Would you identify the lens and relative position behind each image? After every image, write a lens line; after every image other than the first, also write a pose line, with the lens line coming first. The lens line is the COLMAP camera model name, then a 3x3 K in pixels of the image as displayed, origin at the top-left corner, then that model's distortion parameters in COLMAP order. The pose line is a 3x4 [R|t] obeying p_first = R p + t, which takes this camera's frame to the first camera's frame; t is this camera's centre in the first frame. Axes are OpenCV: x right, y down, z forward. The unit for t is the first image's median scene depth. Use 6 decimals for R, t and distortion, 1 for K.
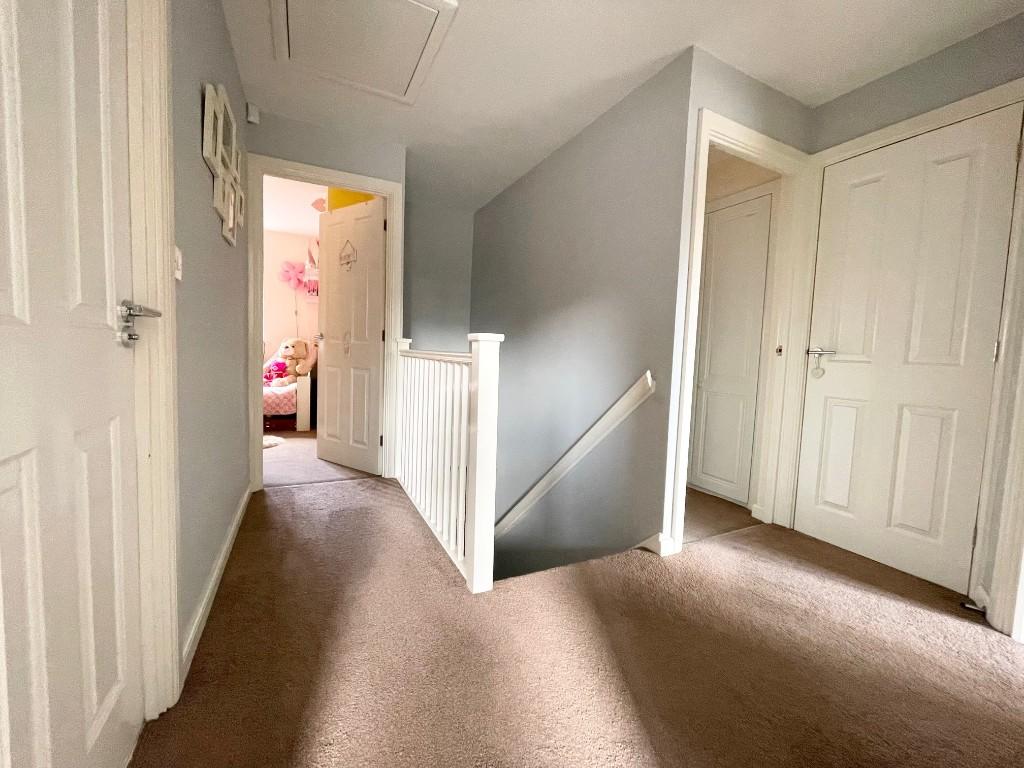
lens RADIAL K [[413.7, 0, 512.5], [0, 413.7, 380.3], [0, 0, 1]] dist [-0.004268, 0.000675]
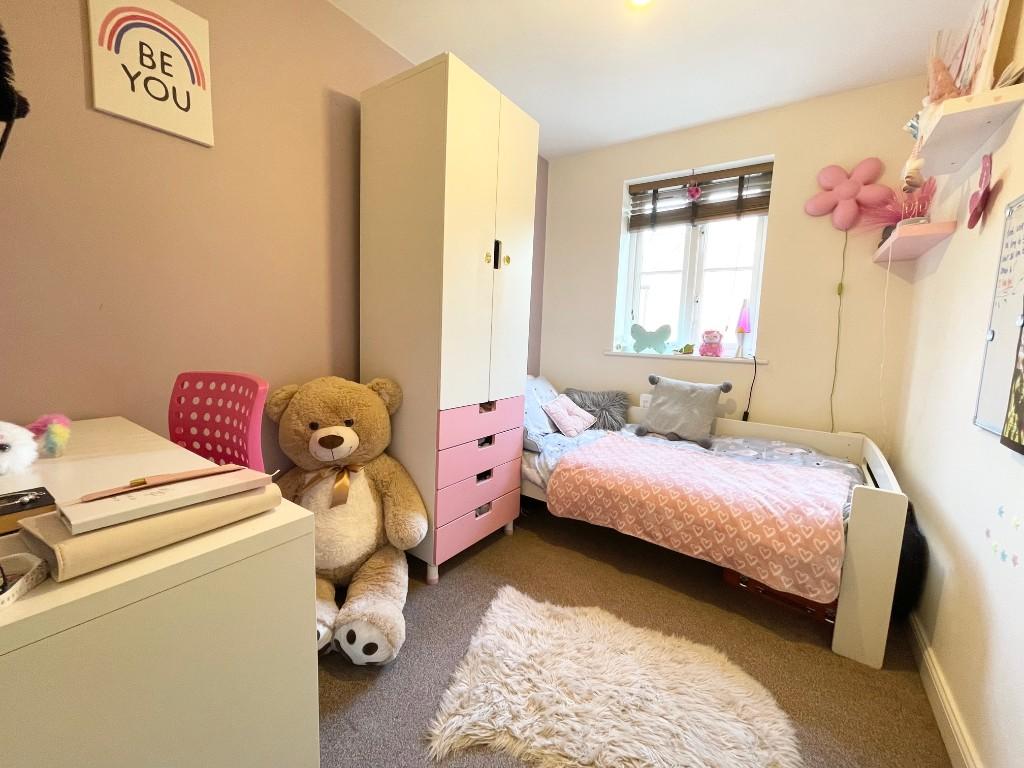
lens RADIAL K [[413.7, 0, 512.1], [0, 413.7, 381.6], [0, 0, 1]] dist [-0.004268, 0.000675]
pose [[0.474565, 0.072566, -0.877224, -0.319721], [-0.077296, 0.996182, 0.040590, -0.063322], [0.876820, 0.048543, 0.478362, 0.531999]]
